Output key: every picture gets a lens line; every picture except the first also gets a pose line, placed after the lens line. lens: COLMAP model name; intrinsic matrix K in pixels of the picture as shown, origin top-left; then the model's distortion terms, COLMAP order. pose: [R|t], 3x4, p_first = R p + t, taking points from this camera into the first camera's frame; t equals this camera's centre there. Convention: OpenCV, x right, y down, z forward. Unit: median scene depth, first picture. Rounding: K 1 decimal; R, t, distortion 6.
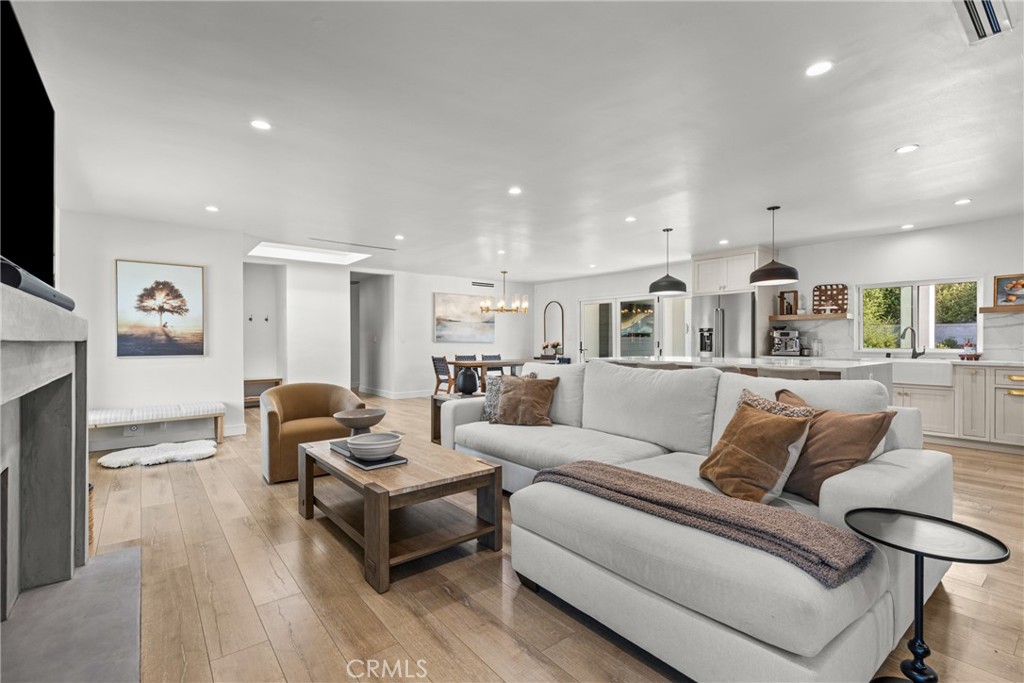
lens RADIAL K [[469.5, 0, 508.0], [0, 469.5, 342.1], [0, 0, 1]] dist [0.012959, 0.000231]
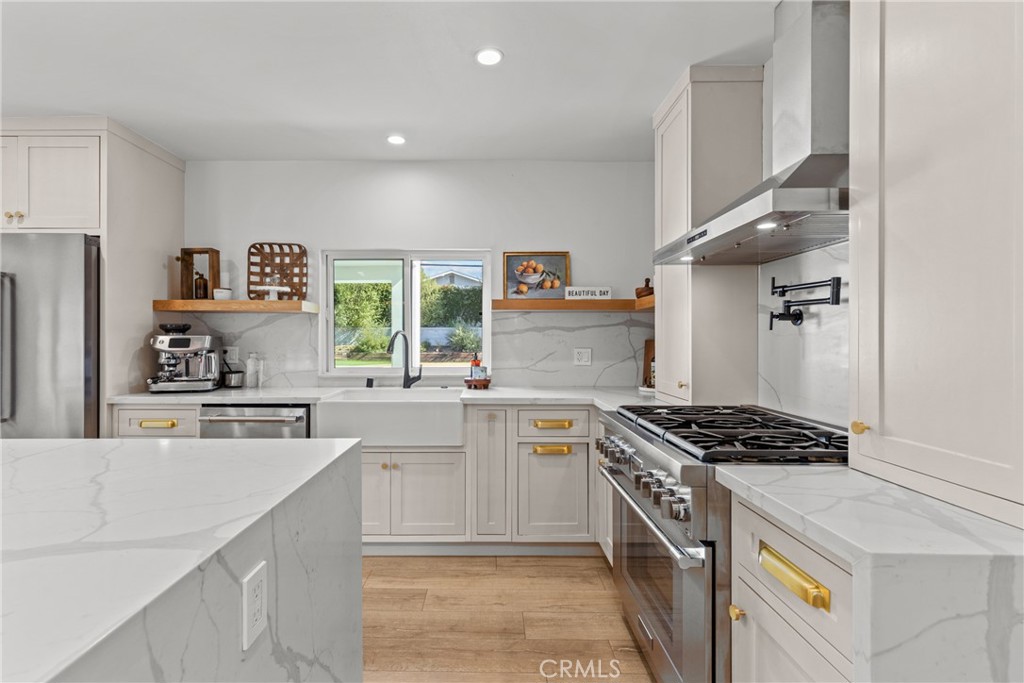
lens RADIAL K [[469.5, 0, 497.6], [0, 469.5, 336.6], [0, 0, 1]] dist [0.012959, 0.000231]
pose [[0.614018, 0.005415, 0.789273, 0.430112], [0.003624, 0.999947, -0.009680, -0.017282], [-0.789283, 0.008804, 0.613966, 0.509386]]
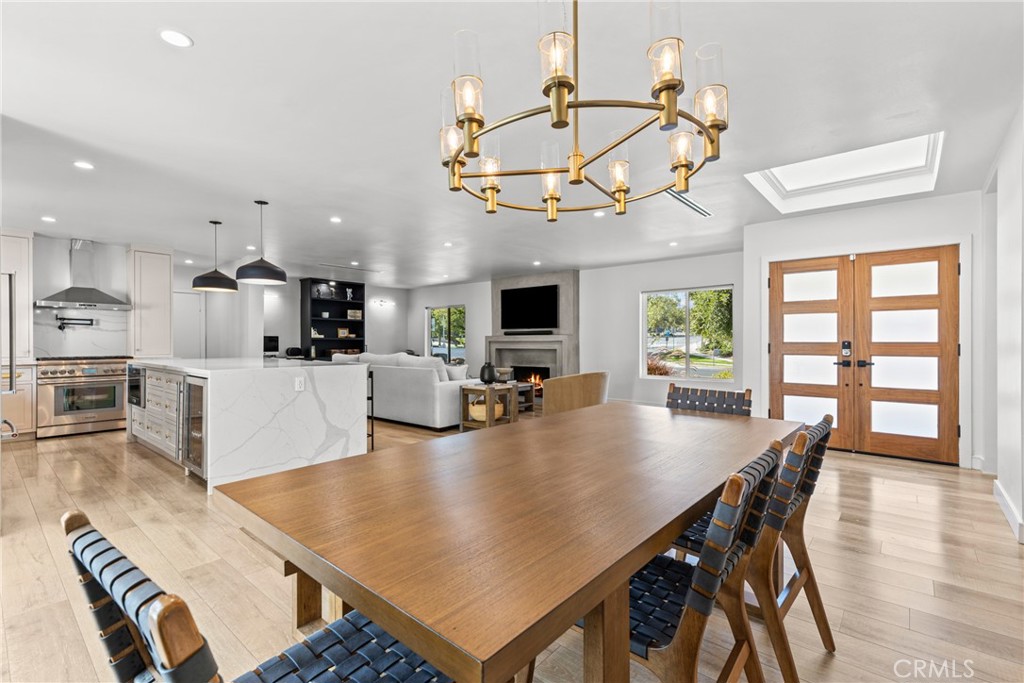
lens RADIAL K [[469.5, 0, 511.9], [0, 469.5, 339.9], [0, 0, 1]] dist [0.012959, 0.000231]
pose [[-0.979009, 0.003222, -0.203794, 0.065336], [0.001969, 0.999978, 0.006349, -0.010475], [0.203810, 0.005814, -0.978993, 1.675041]]
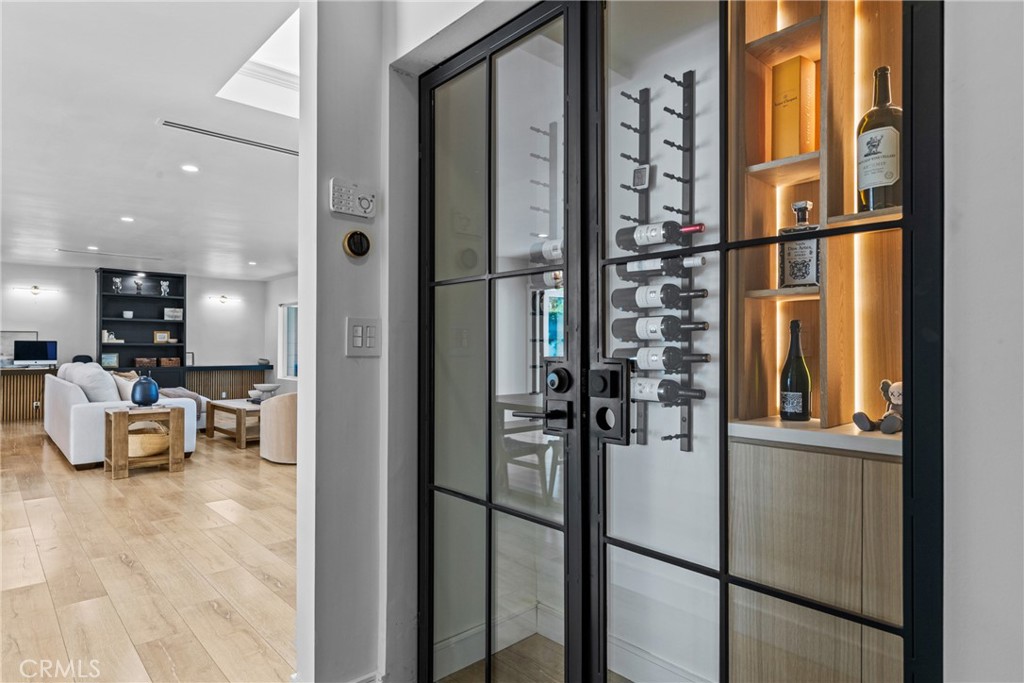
lens RADIAL K [[579.9, 0, 511.5], [0, 579.9, 343.4], [0, 0, 1]] dist [-0.000838, -0.000070]
pose [[-0.996709, -0.000655, -0.081062, -0.192931], [-0.000727, 0.999999, 0.000860, -0.010257], [0.081061, 0.000916, -0.996709, 1.656429]]
